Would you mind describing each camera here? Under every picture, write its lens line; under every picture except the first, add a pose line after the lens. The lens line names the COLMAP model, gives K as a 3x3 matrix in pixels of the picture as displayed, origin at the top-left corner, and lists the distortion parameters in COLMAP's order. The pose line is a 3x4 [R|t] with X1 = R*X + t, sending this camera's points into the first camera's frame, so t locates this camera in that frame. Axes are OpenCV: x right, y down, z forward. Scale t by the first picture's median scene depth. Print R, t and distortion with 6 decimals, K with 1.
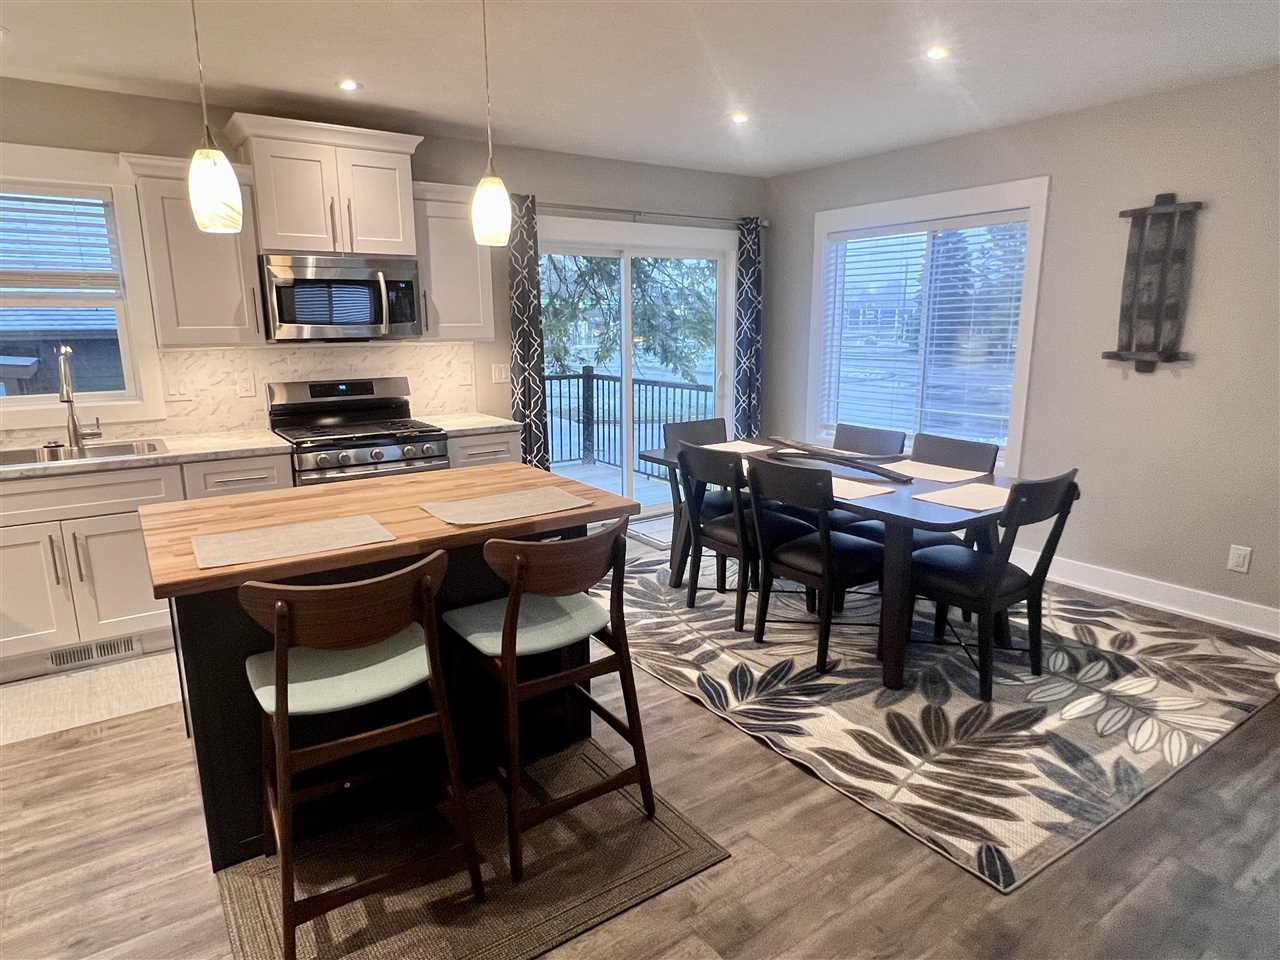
lens RADIAL K [[751.3, 0, 630.4], [0, 751.3, 479.2], [0, 0, 1]] dist [-0.003404, 0.002681]
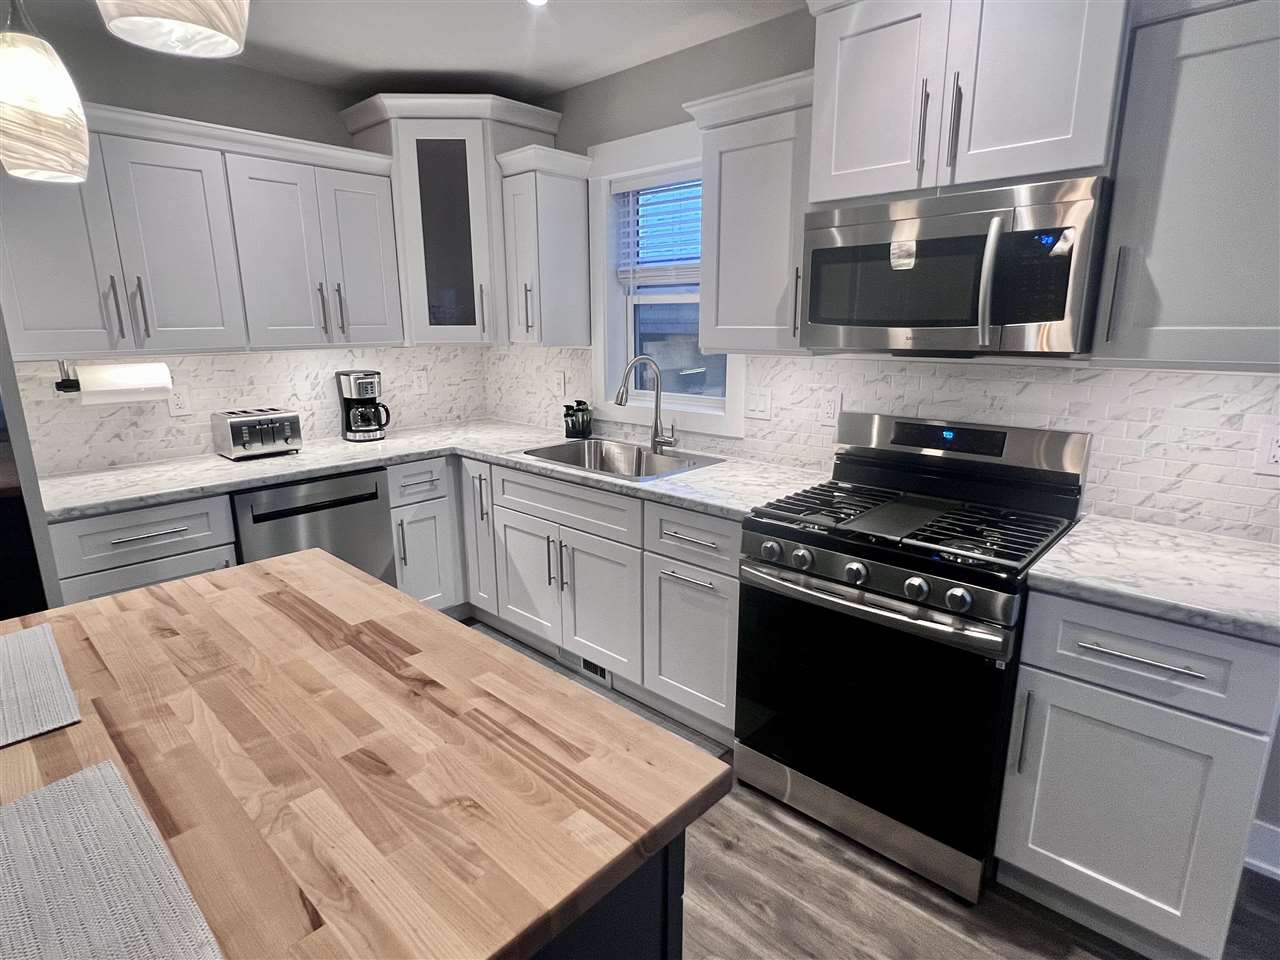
lens RADIAL K [[677.7, 0, 639.8], [0, 677.7, 480.0], [0, 0, 1]] dist [0.000226, -0.000683]
pose [[0.214760, 0.229870, -0.949230, 0.067501], [-0.198851, 0.961841, 0.187935, -0.147129], [0.956210, 0.148394, 0.252275, 0.684673]]
